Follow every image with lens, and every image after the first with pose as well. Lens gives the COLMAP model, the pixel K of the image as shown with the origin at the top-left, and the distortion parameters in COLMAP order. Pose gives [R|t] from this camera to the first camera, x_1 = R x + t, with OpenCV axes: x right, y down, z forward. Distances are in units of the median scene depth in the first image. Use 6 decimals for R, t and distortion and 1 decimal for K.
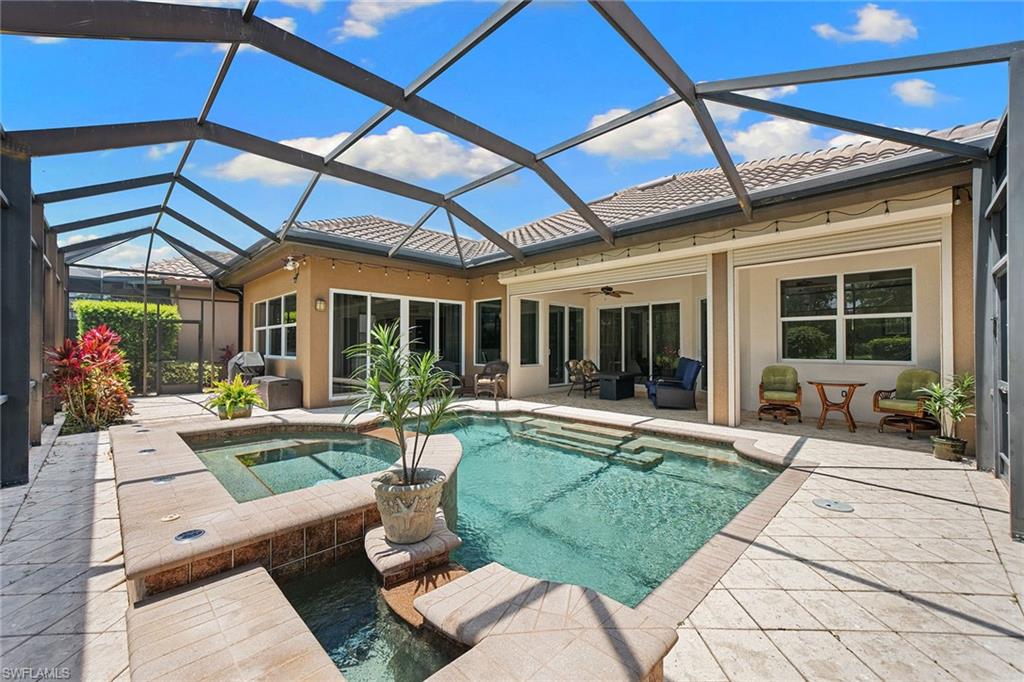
lens RADIAL K [[416.3, 0, 506.1], [0, 416.3, 345.1], [0, 0, 1]] dist [-0.008916, 0.000543]
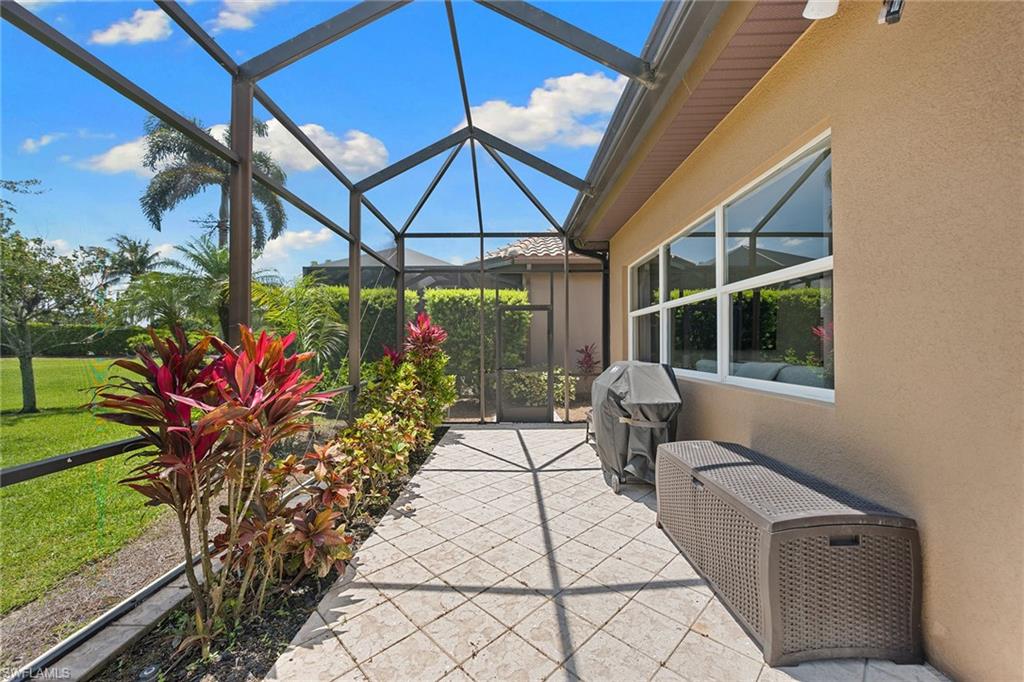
lens RADIAL K [[397.9, 0, 515.0], [0, 397.9, 344.3], [0, 0, 1]] dist [-0.008520, -0.000284]
pose [[0.720734, -0.005797, -0.693188, -0.340377], [-0.000145, 0.999964, -0.008513, 0.004012], [0.693212, 0.006236, 0.720707, 0.502327]]
